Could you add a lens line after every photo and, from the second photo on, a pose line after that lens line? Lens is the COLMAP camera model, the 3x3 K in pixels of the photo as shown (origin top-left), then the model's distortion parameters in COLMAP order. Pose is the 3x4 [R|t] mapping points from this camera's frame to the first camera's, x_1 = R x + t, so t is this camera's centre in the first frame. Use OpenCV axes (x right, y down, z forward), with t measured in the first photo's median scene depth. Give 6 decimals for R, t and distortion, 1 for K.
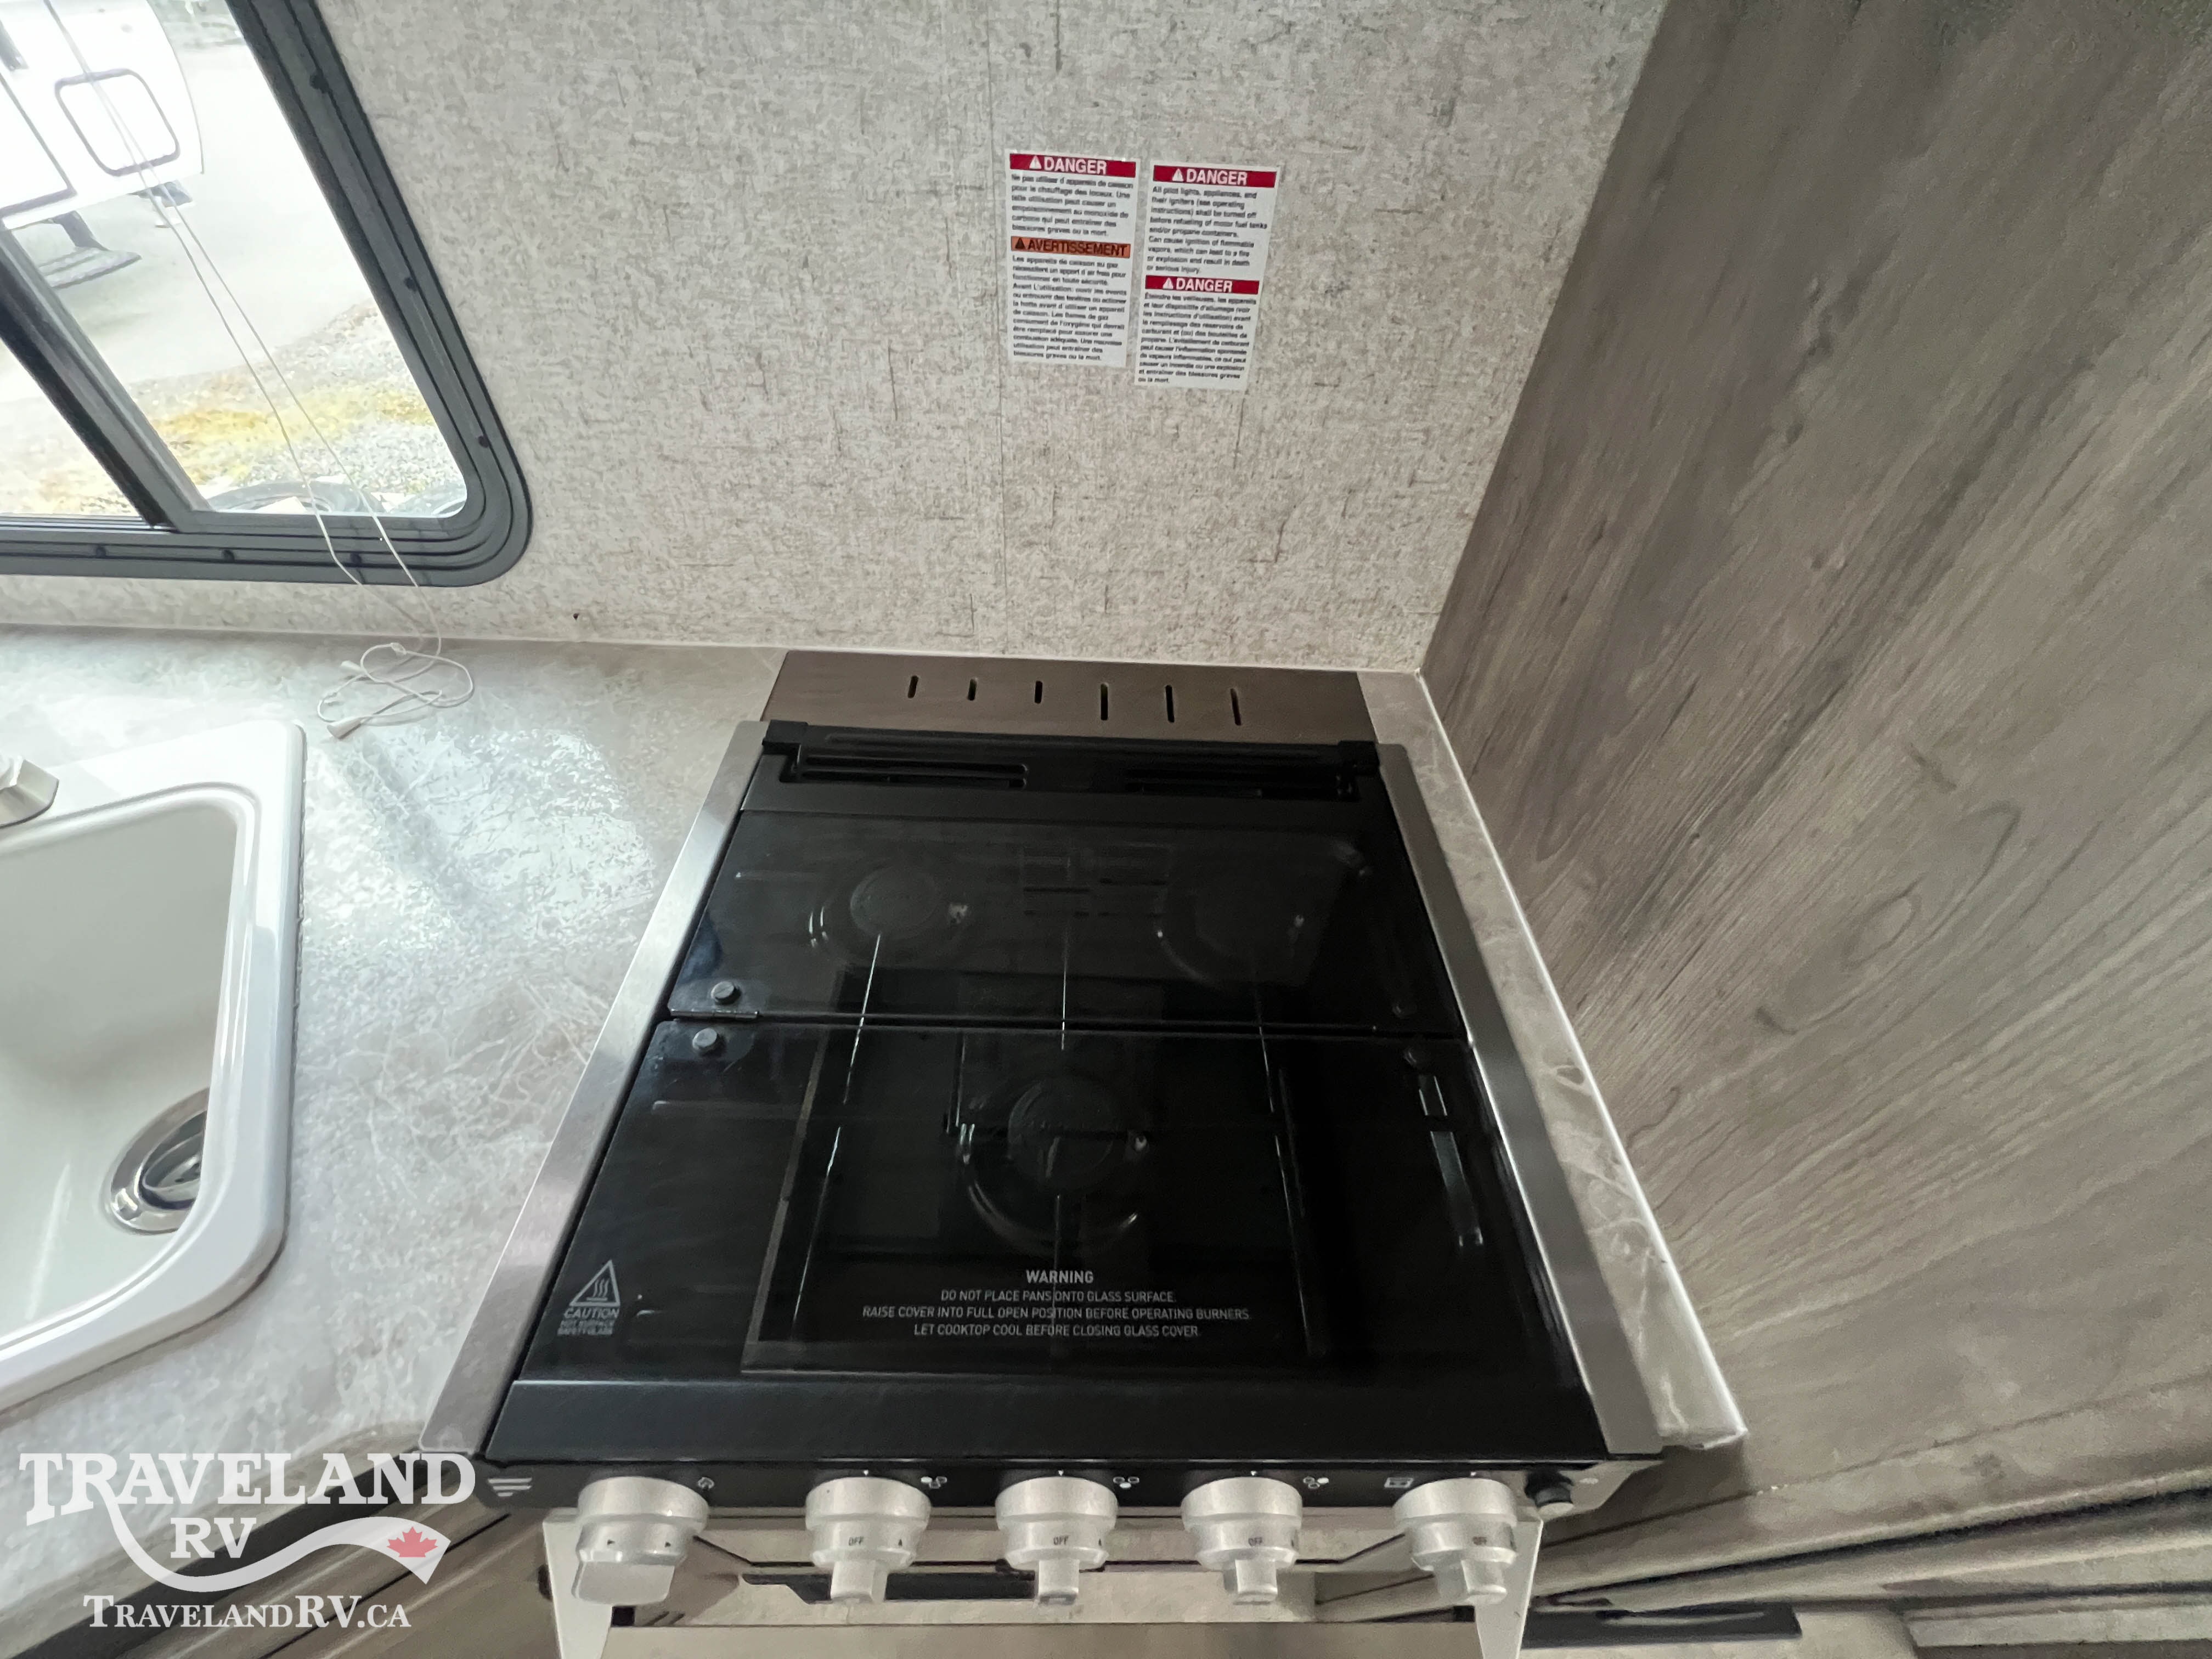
lens RADIAL K [[884.4, 0, 1103.7], [0, 884.4, 828.2], [0, 0, 1]] dist [-0.002162, 0.000358]
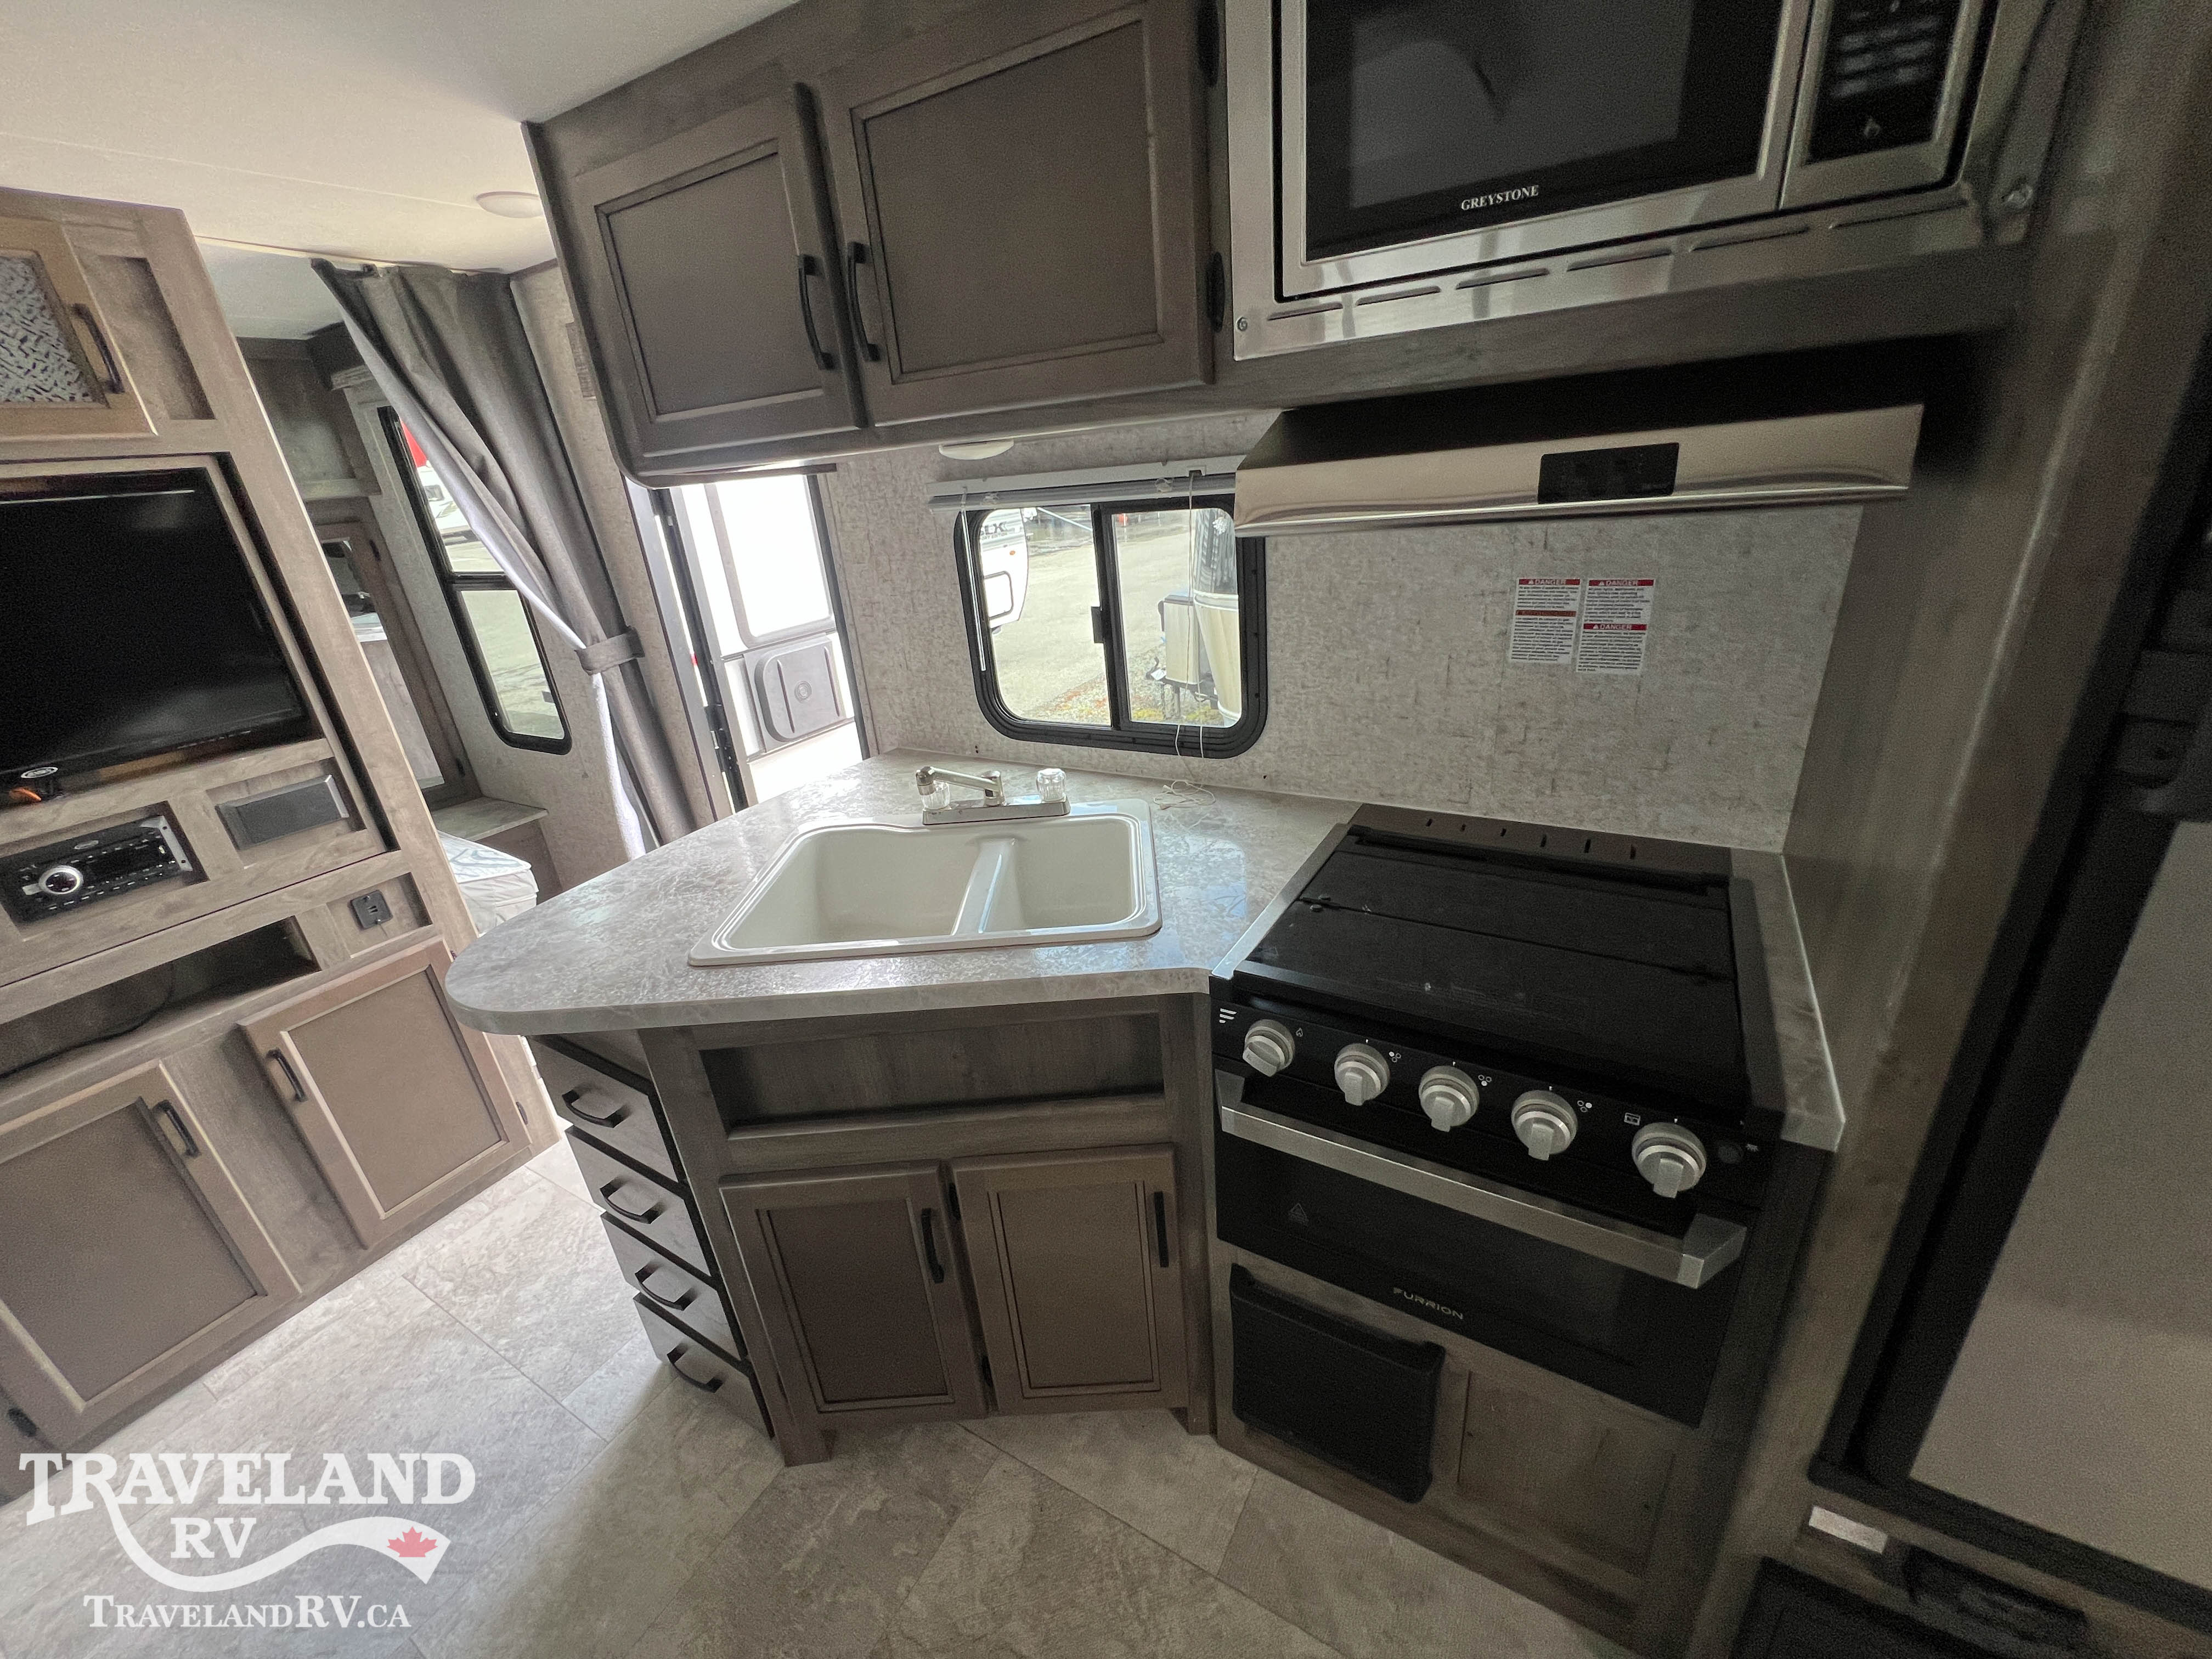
lens RADIAL K [[884.4, 0, 1105.3], [0, 884.4, 826.8], [0, 0, 1]] dist [-0.002162, 0.000358]
pose [[0.850410, 0.091076, -0.518177, 0.197641], [-0.285373, 0.907280, -0.308877, 0.733451], [0.442001, 0.410546, 0.797551, -0.915330]]
